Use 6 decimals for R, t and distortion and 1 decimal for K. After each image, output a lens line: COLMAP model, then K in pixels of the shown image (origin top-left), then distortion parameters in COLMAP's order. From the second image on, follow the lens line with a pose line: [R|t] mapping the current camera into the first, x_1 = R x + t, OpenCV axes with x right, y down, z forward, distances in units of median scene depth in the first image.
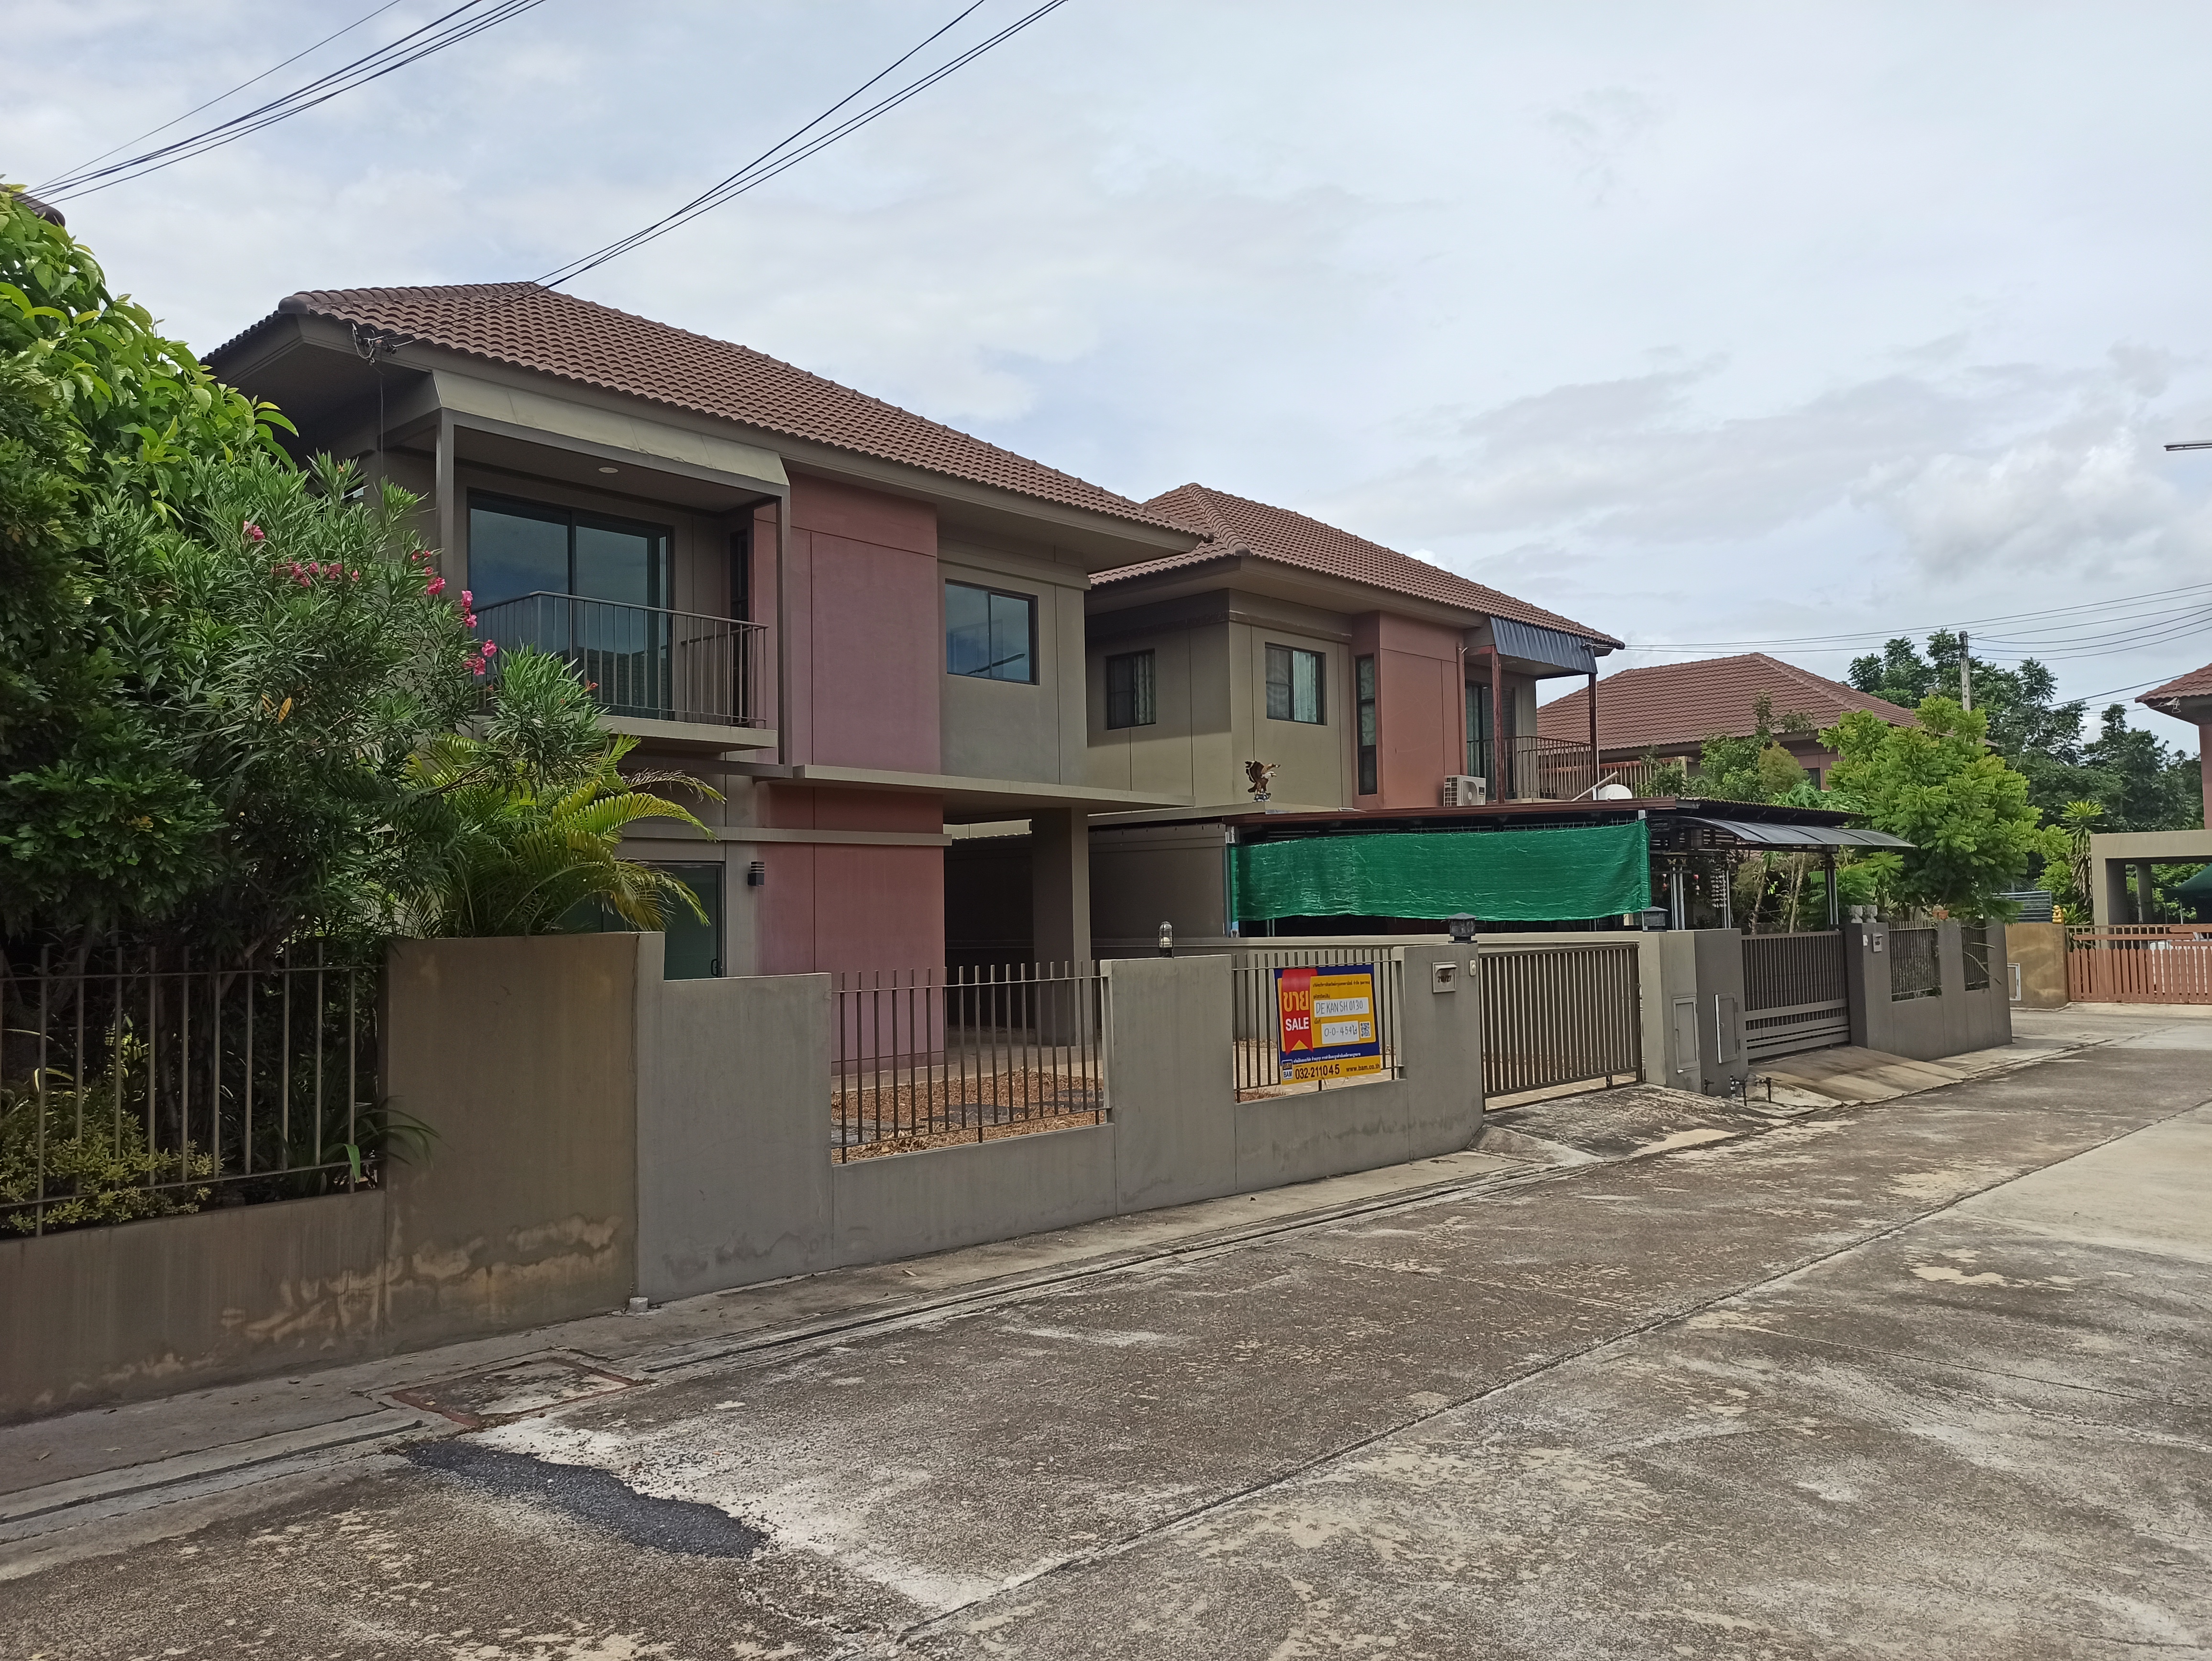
lens RADIAL K [[1605.2, 0, 1069.1], [0, 1605.2, 829.6], [0, 0, 1]] dist [0.065415, -0.061927]
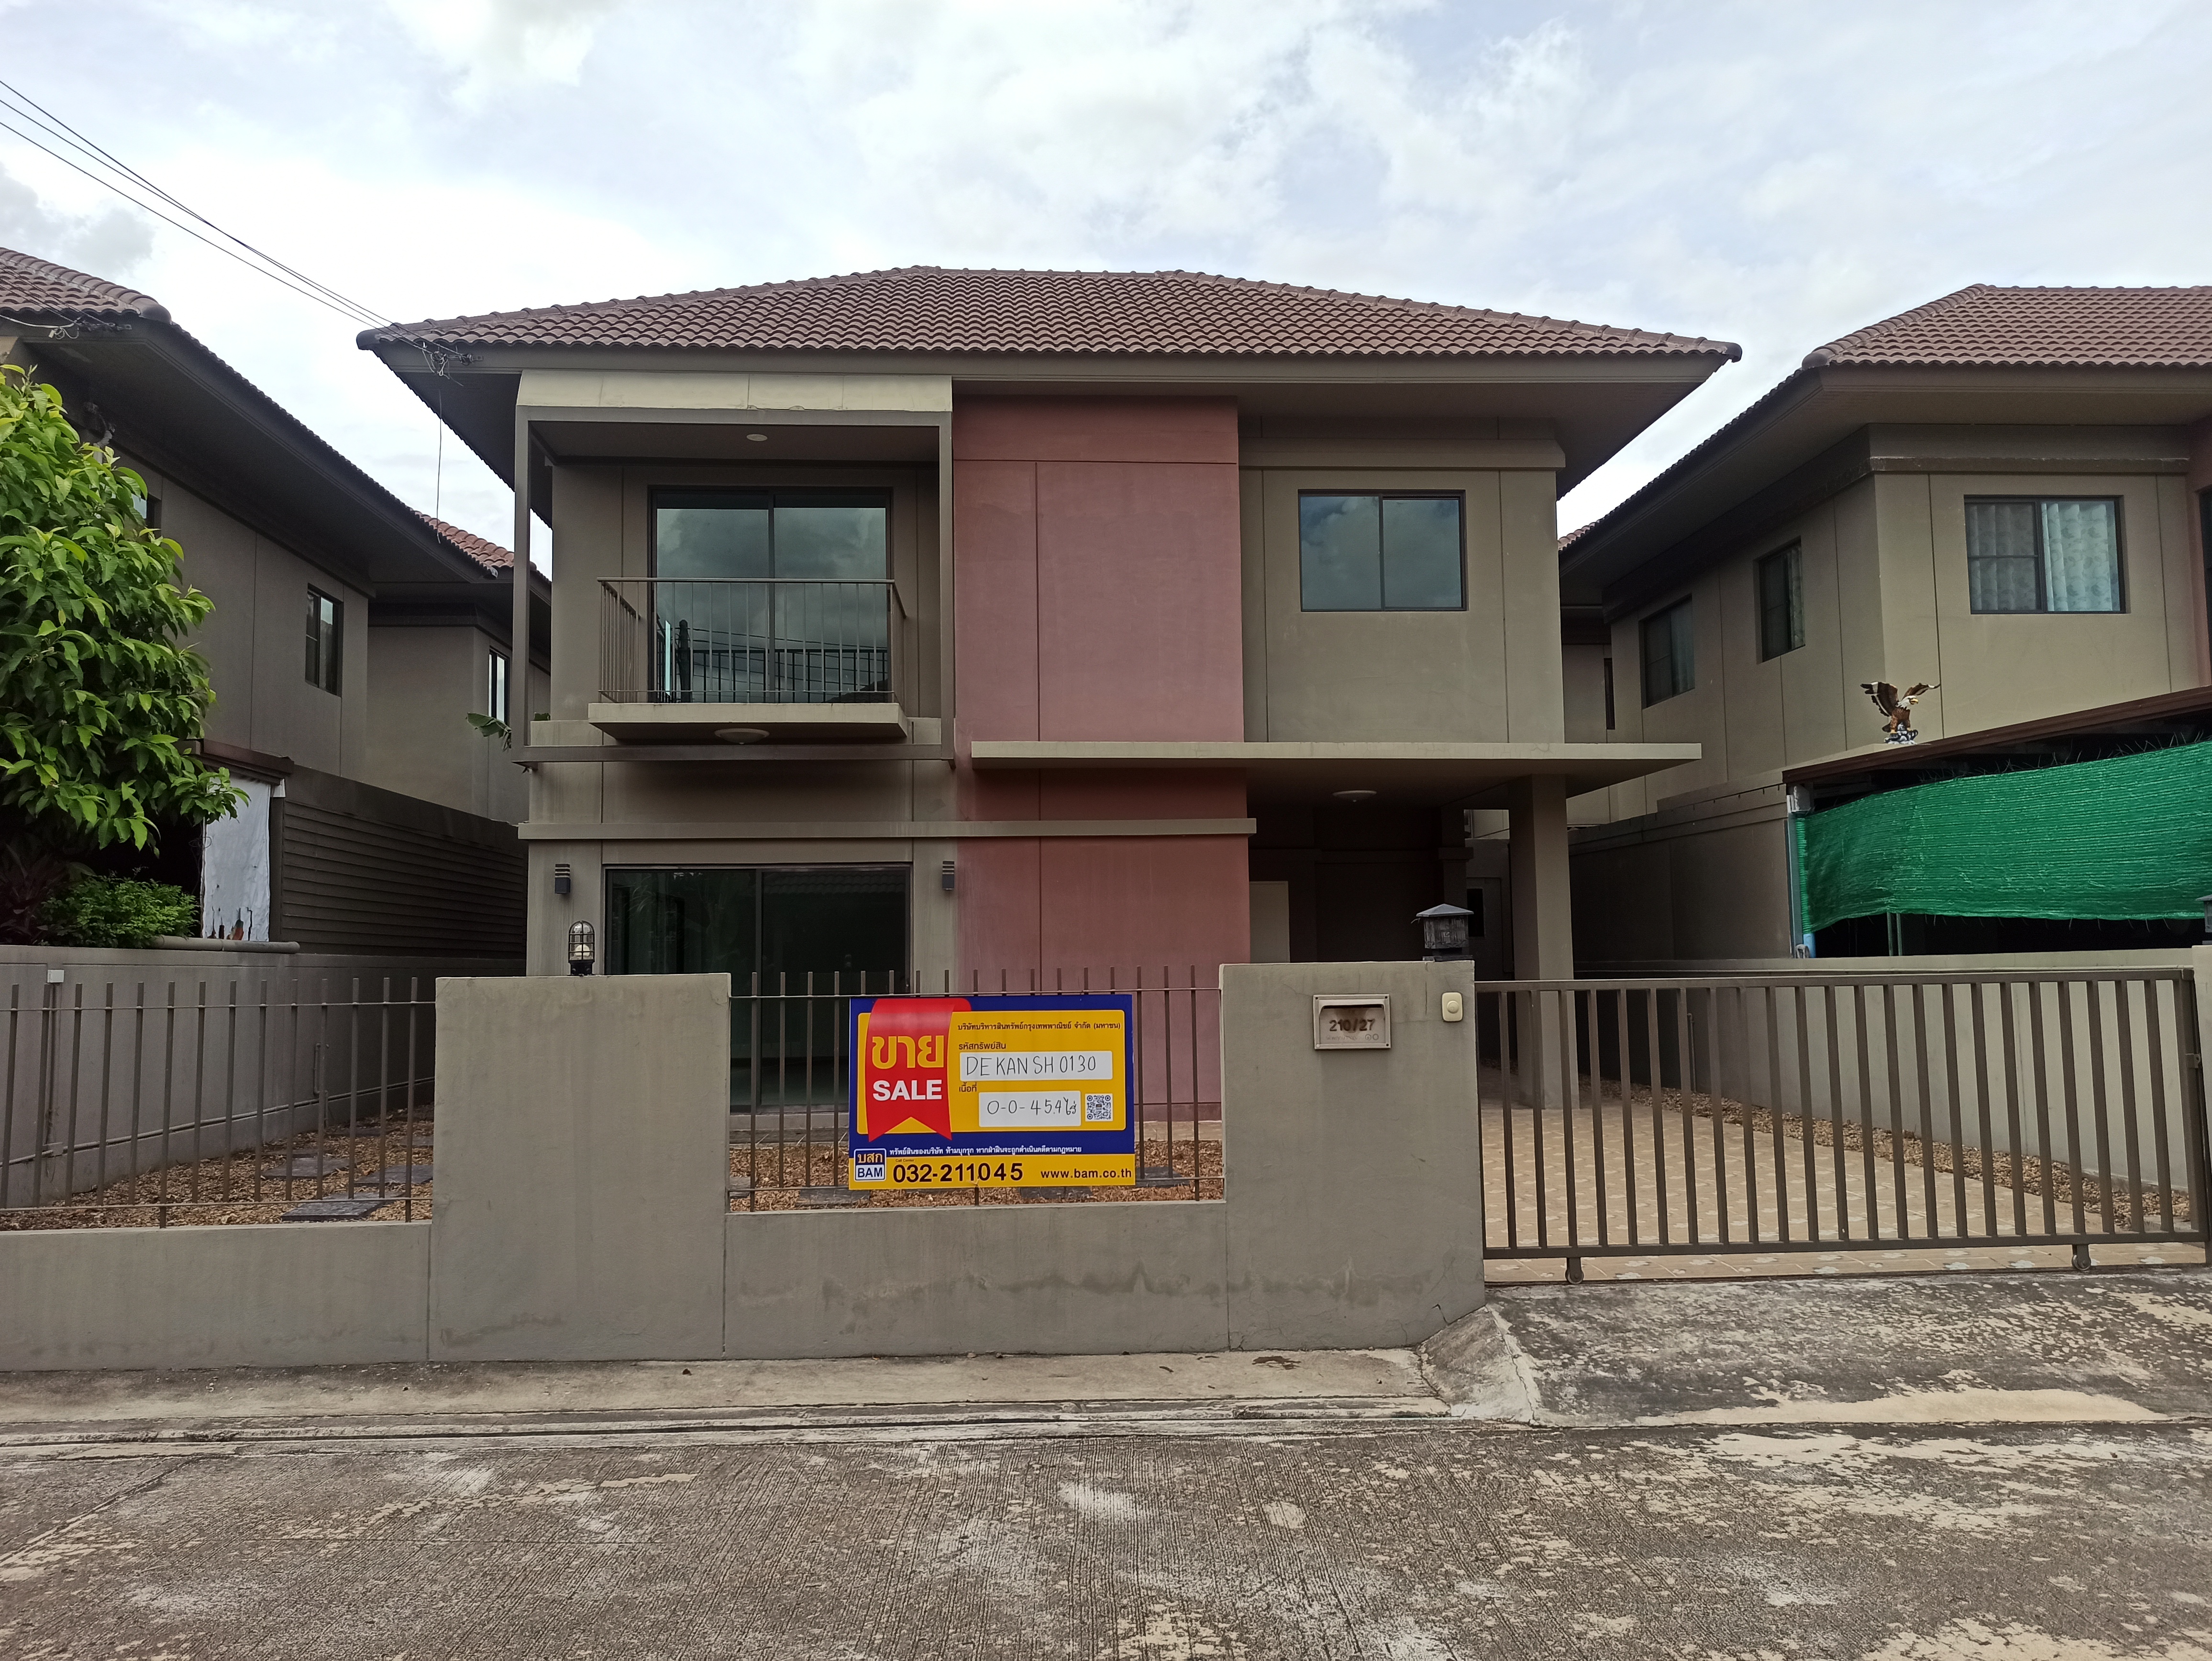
lens RADIAL K [[1605.2, 0, 1105.6], [0, 1605.2, 821.4], [0, 0, 1]] dist [0.065415, -0.061927]
pose [[0.738182, -0.051569, -0.672628, 0.439773], [0.037639, 0.998669, -0.035259, 0.032130], [0.673551, 0.000711, 0.739141, 0.436732]]
